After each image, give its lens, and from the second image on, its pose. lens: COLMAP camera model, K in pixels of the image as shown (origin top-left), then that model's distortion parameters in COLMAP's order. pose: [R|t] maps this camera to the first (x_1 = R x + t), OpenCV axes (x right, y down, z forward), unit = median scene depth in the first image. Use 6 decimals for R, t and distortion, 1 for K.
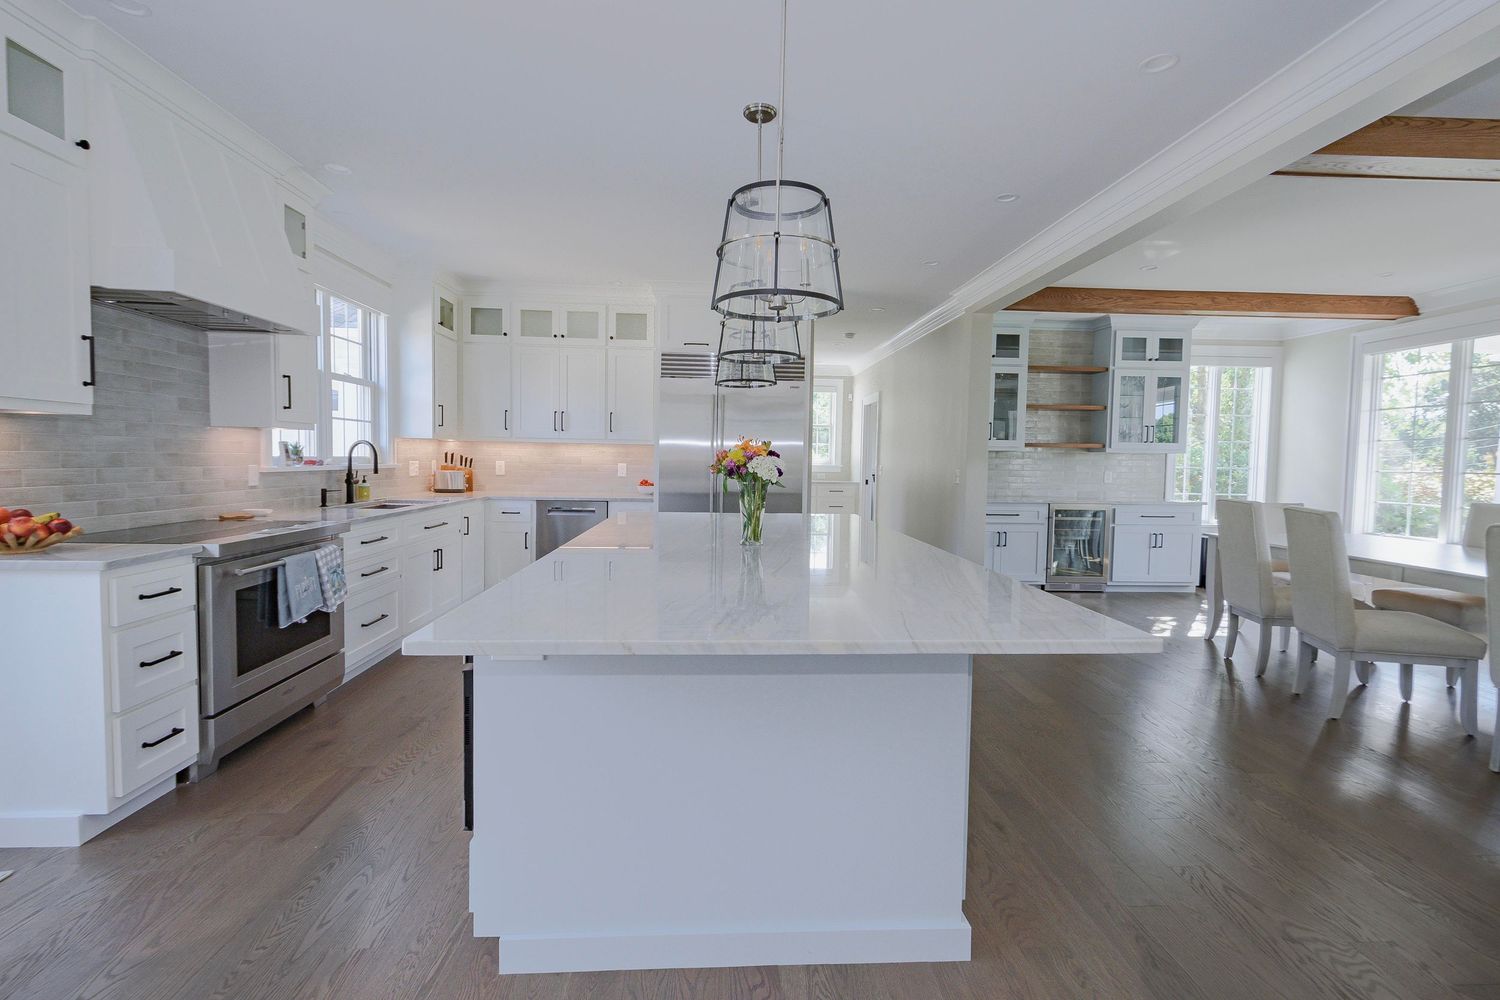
lens RADIAL K [[681.9, 0, 750.0], [0, 681.9, 500.0], [0, 0, 1]] dist [0.001429, -0.000487]
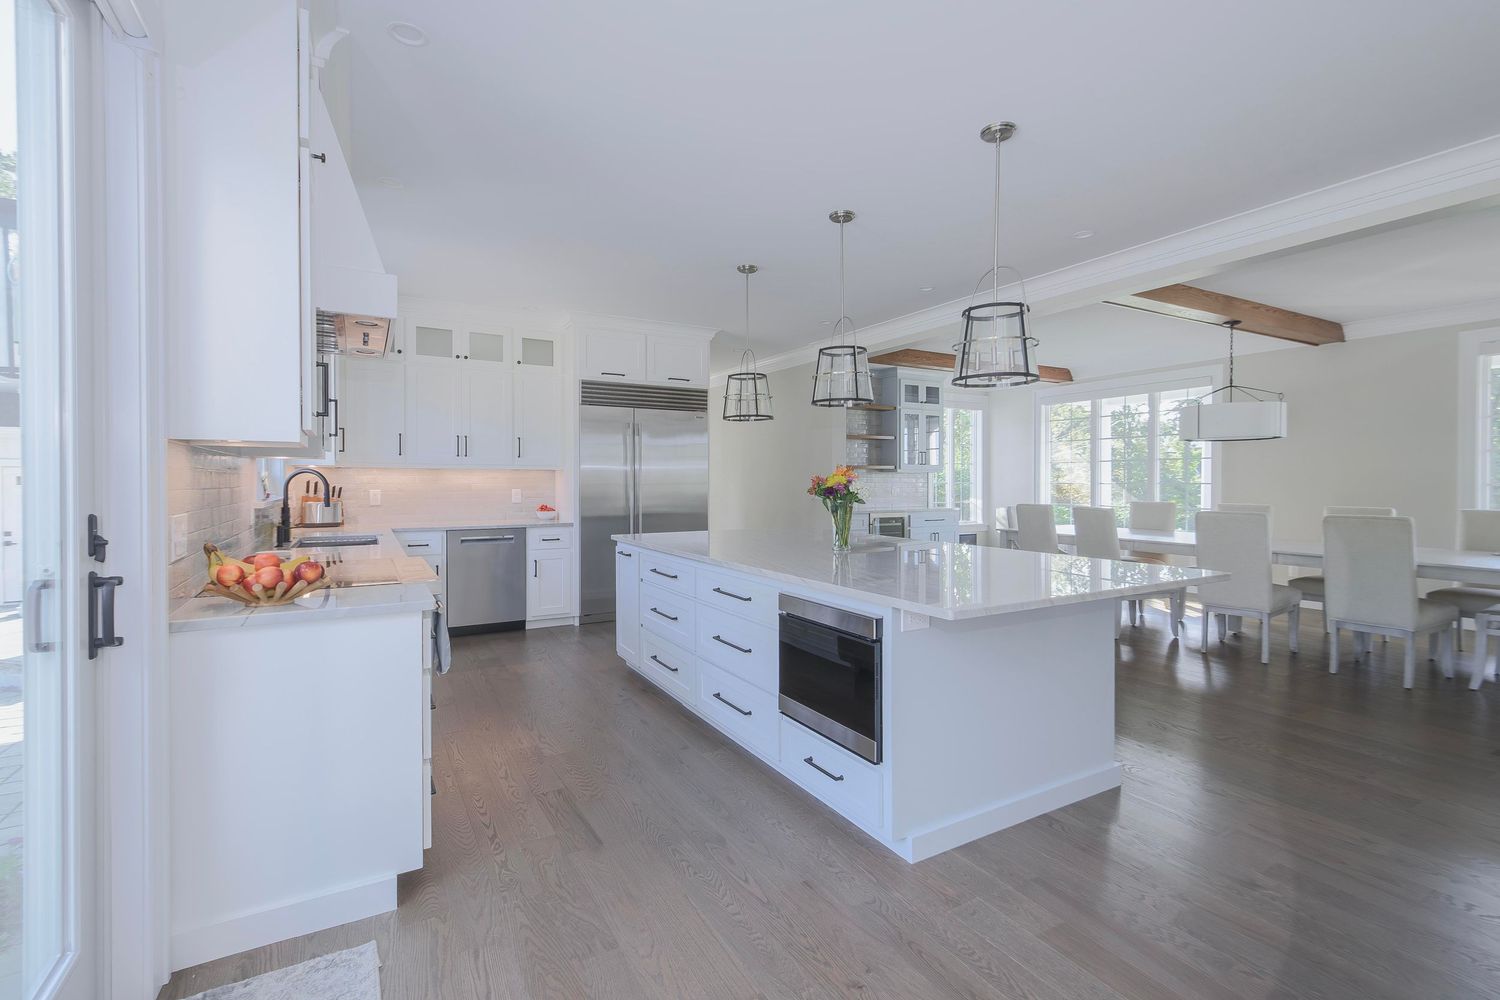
lens RADIAL K [[680.7, 0, 752.2], [0, 680.7, 481.5], [0, 0, 1]] dist [0.001845, -0.000063]
pose [[0.890357, -0.017166, 0.454939, -0.341656], [0.042617, 0.998044, -0.045747, -0.005715], [-0.453264, 0.060120, 0.889347, -0.019896]]
